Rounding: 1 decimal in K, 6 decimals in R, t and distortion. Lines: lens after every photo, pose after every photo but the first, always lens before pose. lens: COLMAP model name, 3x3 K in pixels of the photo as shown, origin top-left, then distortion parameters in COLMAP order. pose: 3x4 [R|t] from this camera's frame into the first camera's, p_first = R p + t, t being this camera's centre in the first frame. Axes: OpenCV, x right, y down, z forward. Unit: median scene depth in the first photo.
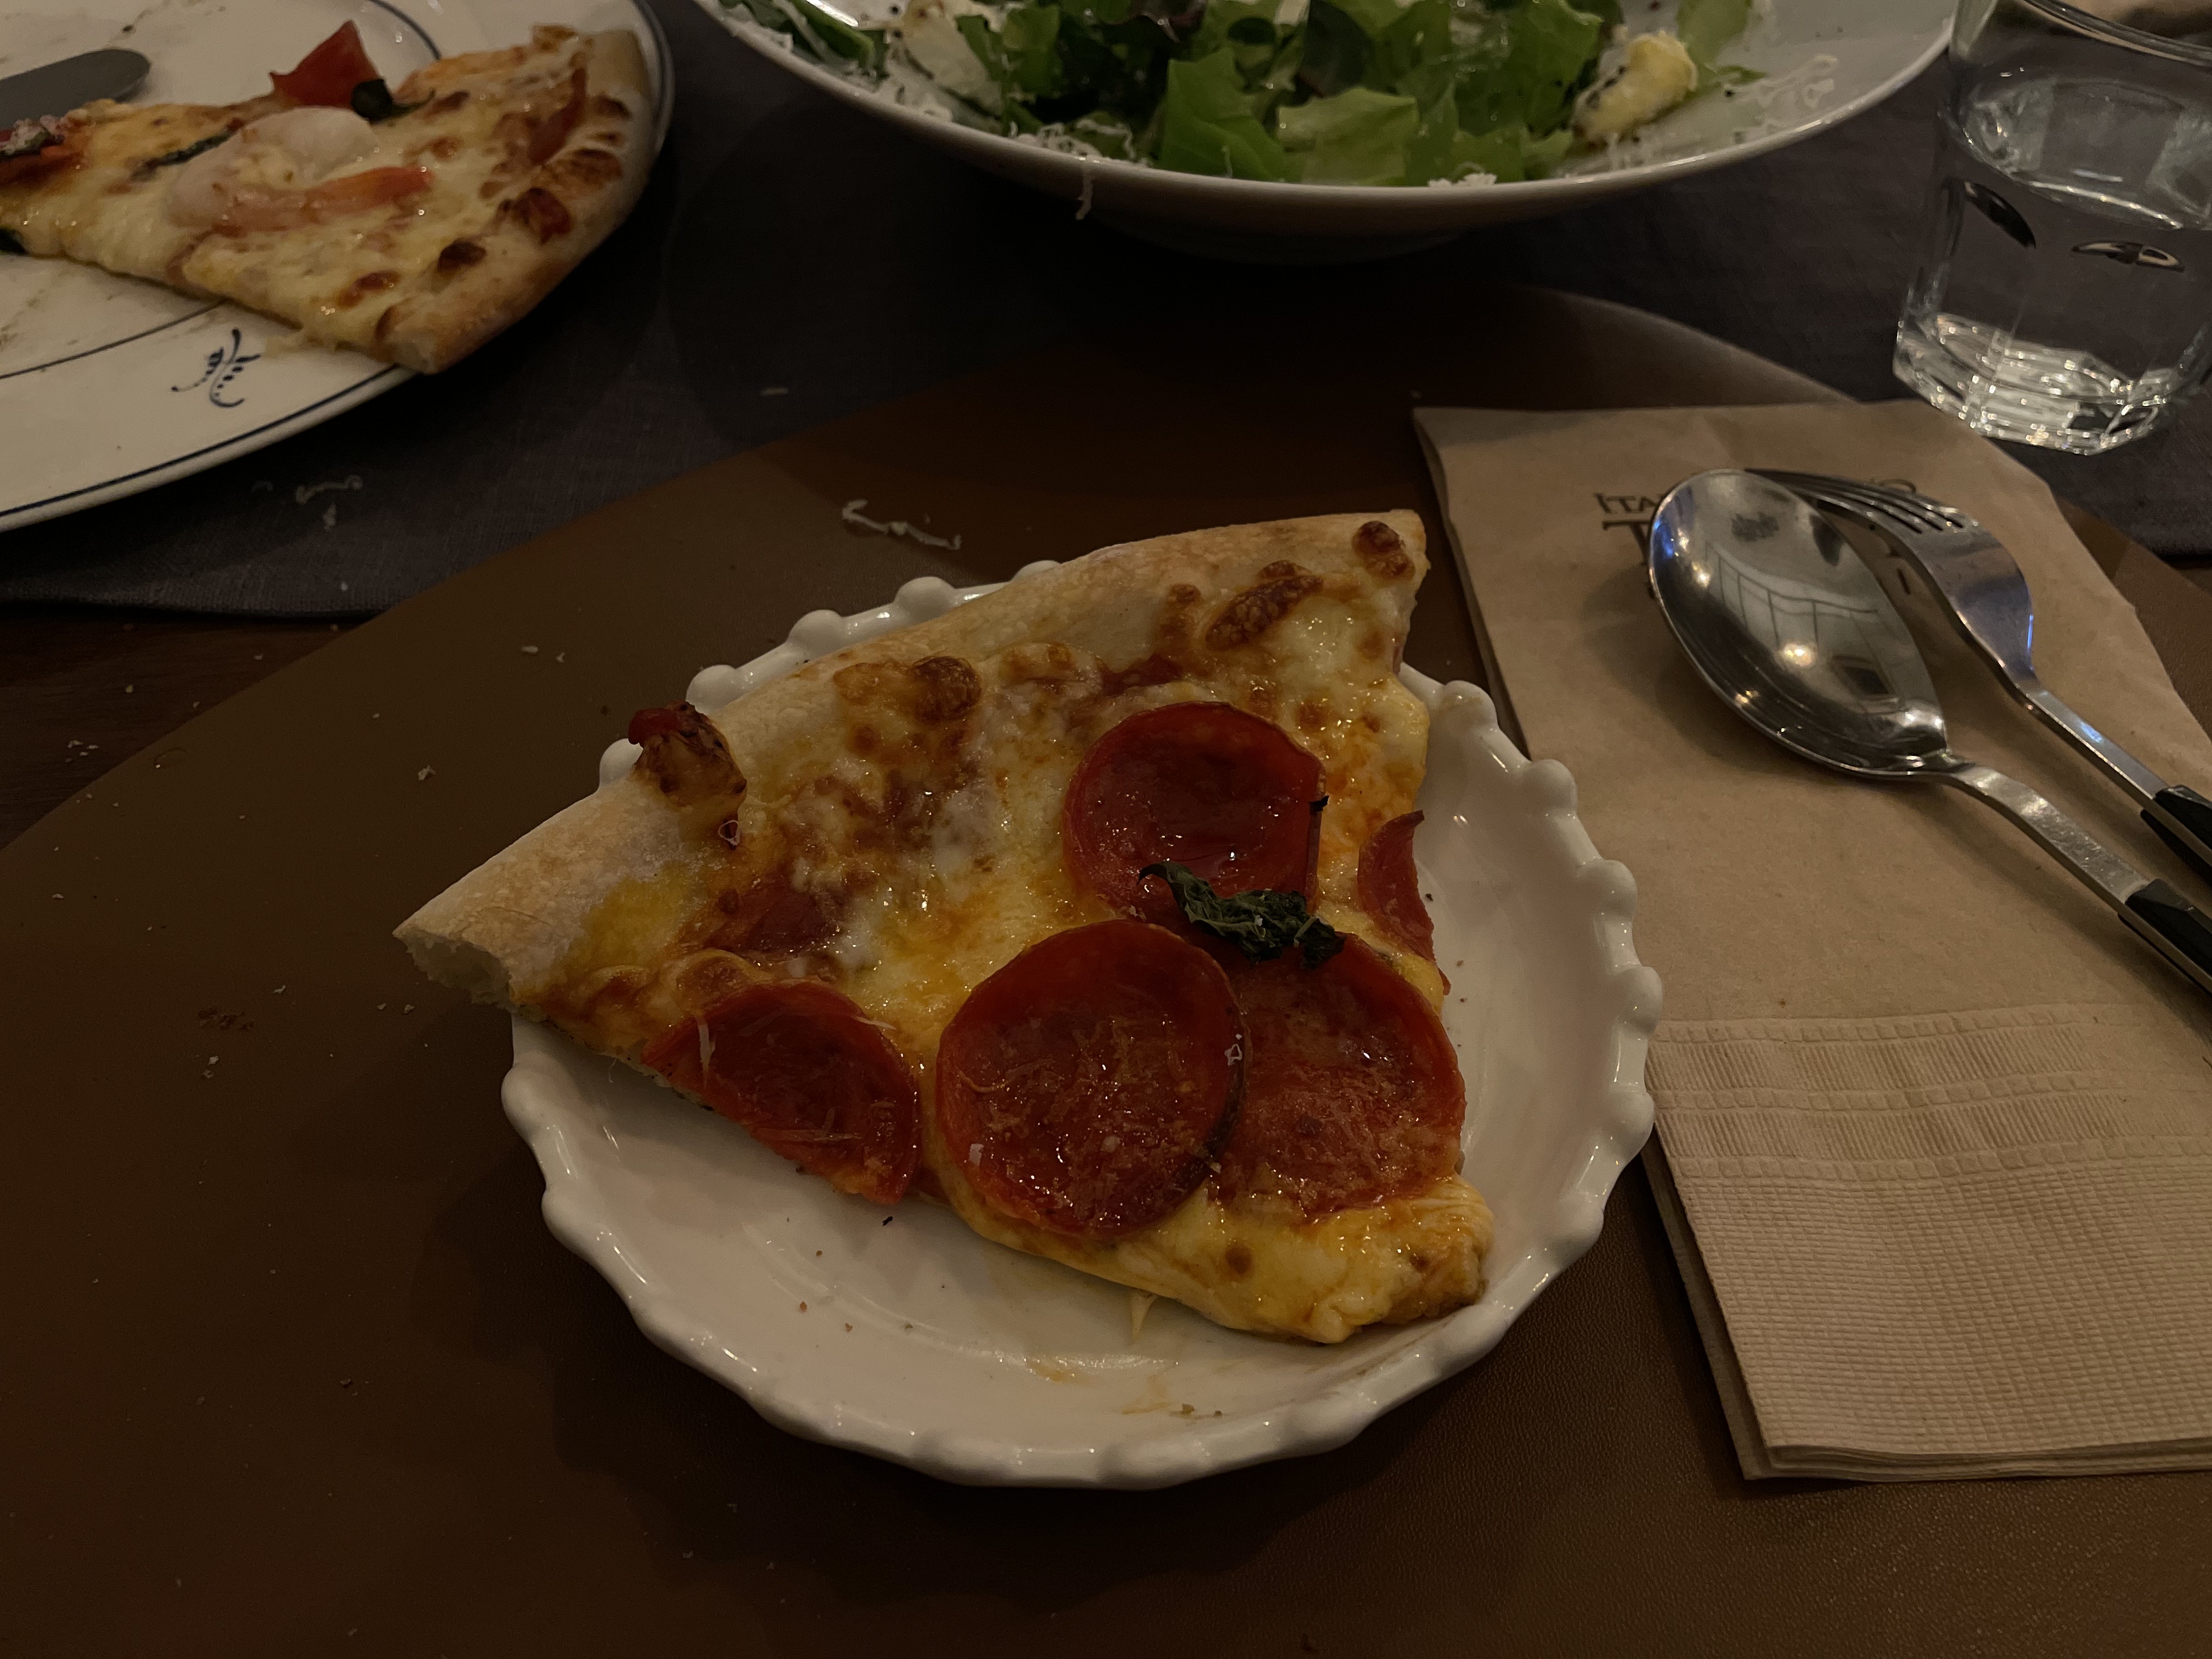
lens RADIAL K [[1672.3, 0, 1106.0], [0, 1672.3, 829.5], [0, 0, 1]] dist [0.091162, -0.117860]
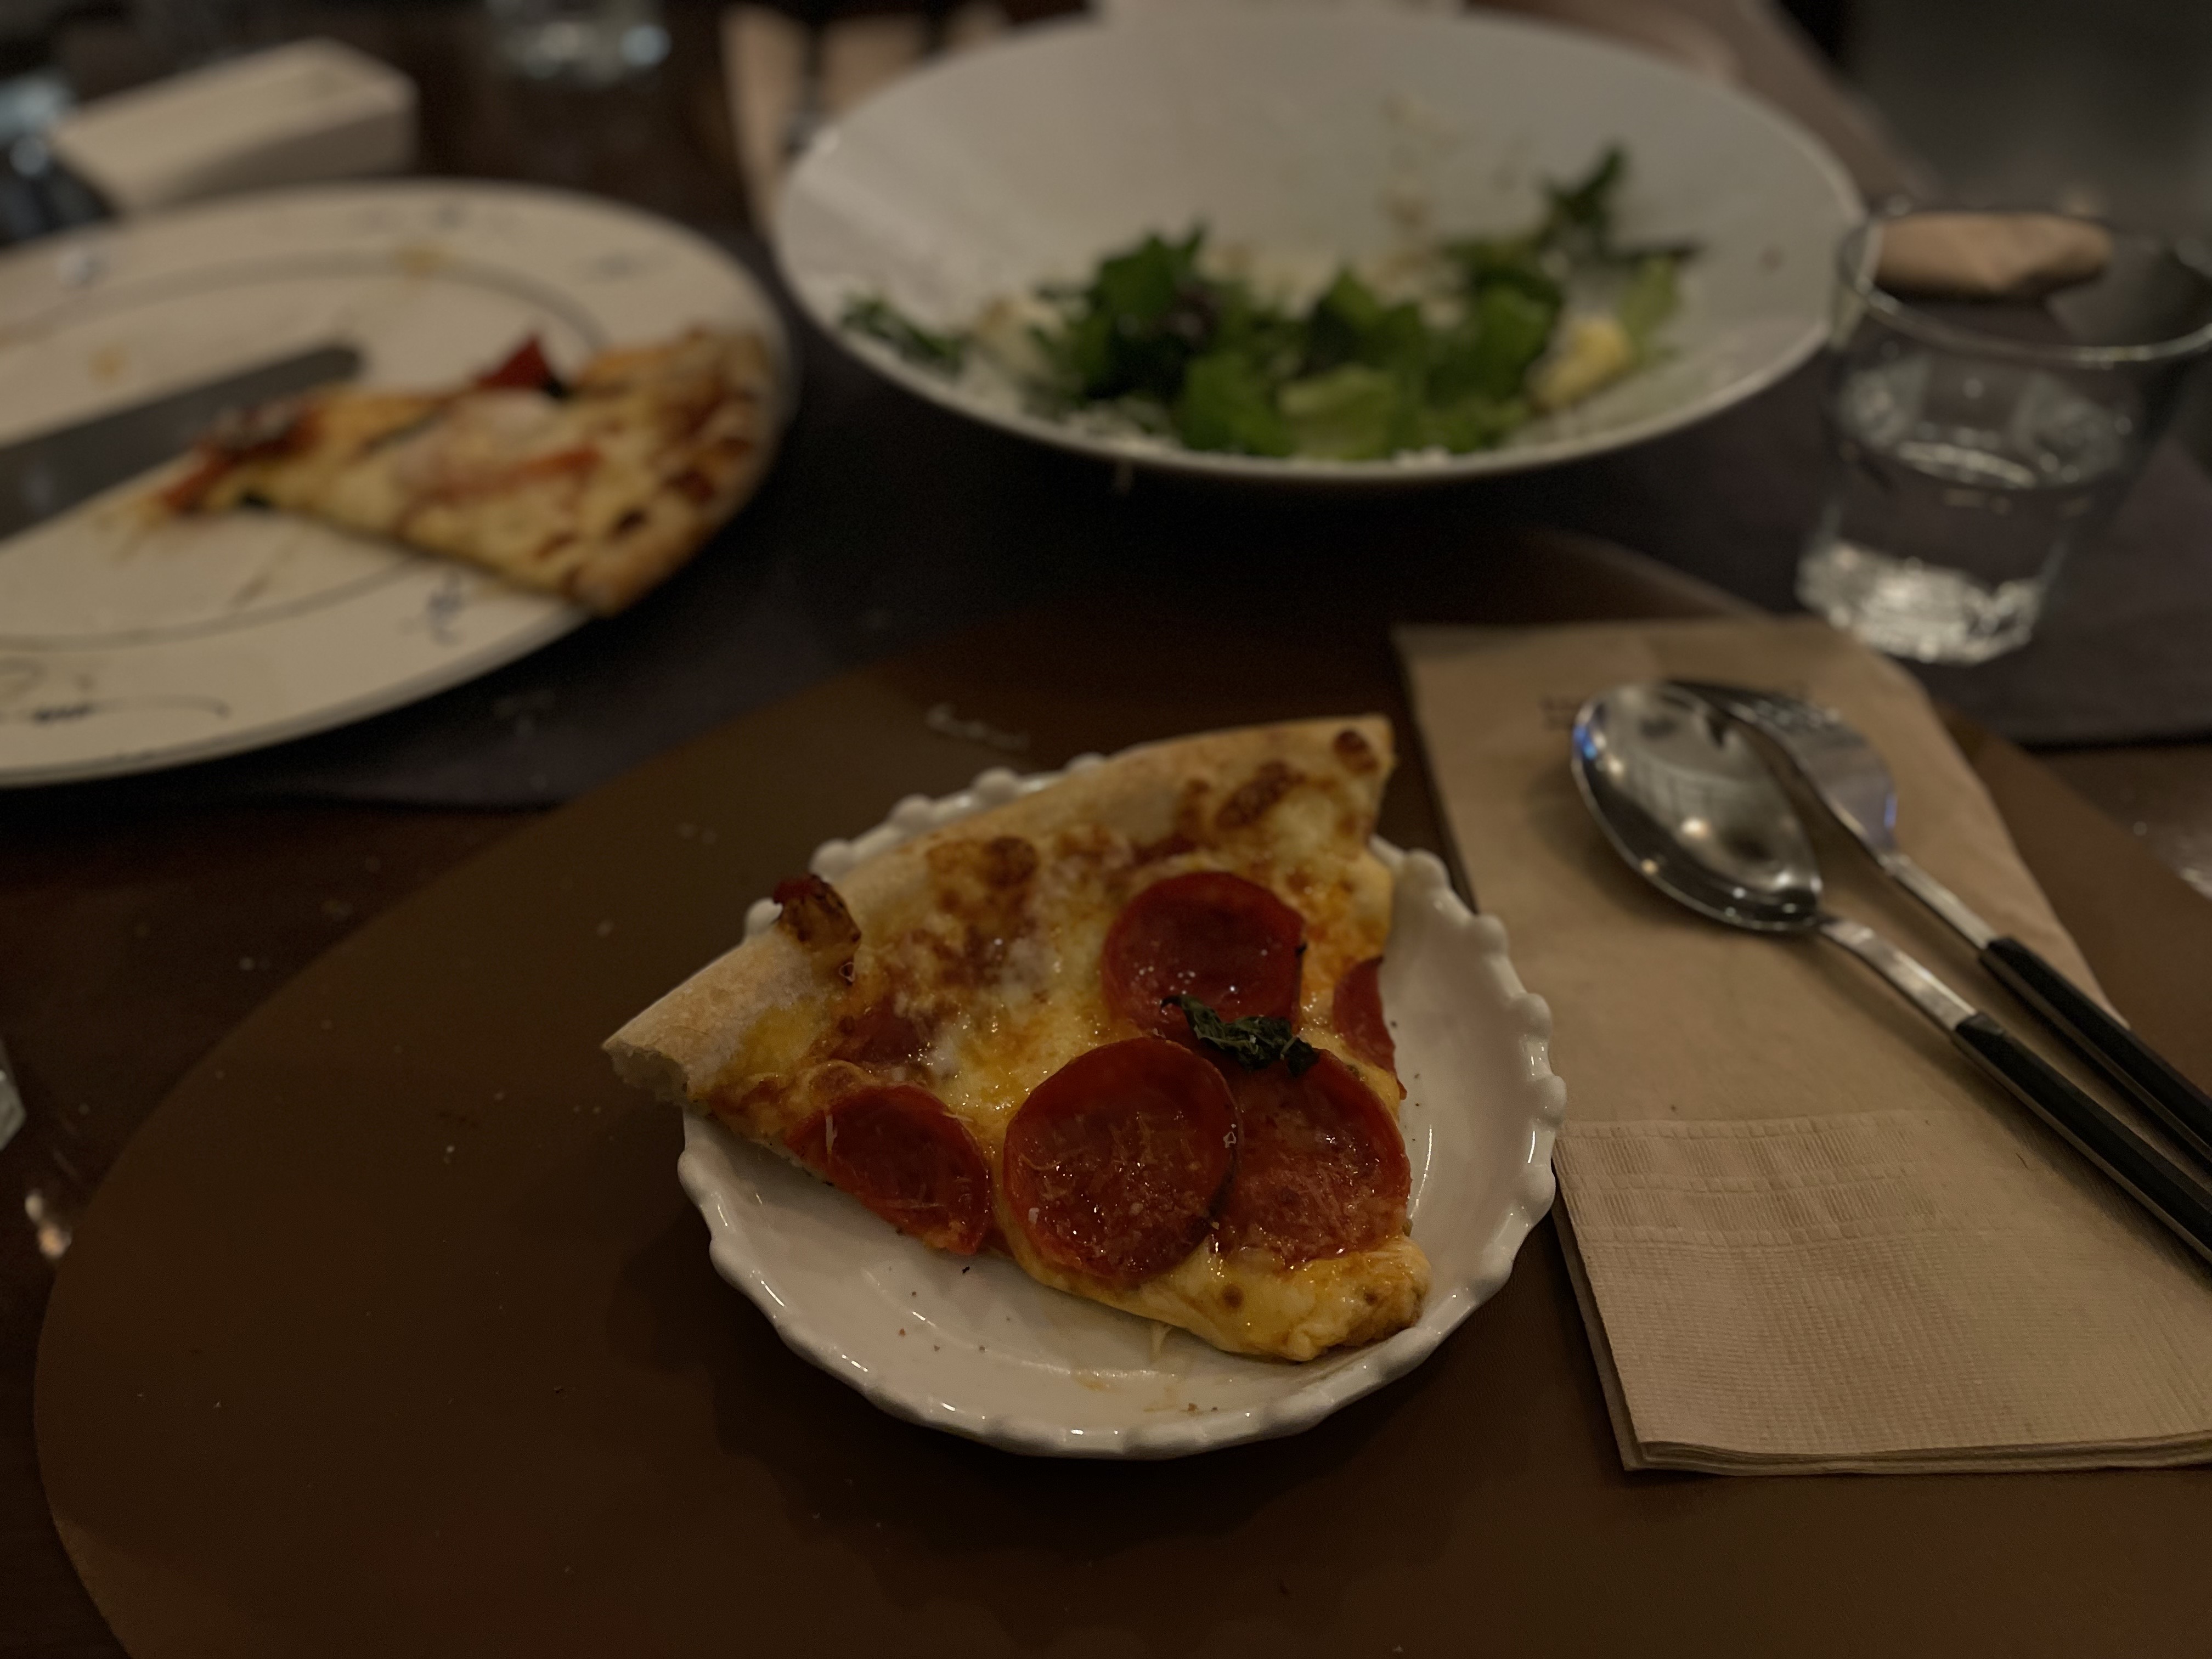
lens RADIAL K [[1672.3, 0, 1106.0], [0, 1672.3, 829.5], [0, 0, 1]] dist [0.091162, -0.117860]
pose [[0.999223, -0.005310, -0.039046, 0.029161], [0.001575, 0.995469, -0.095078, 0.015780], [0.039374, 0.094943, 0.994704, -0.303148]]
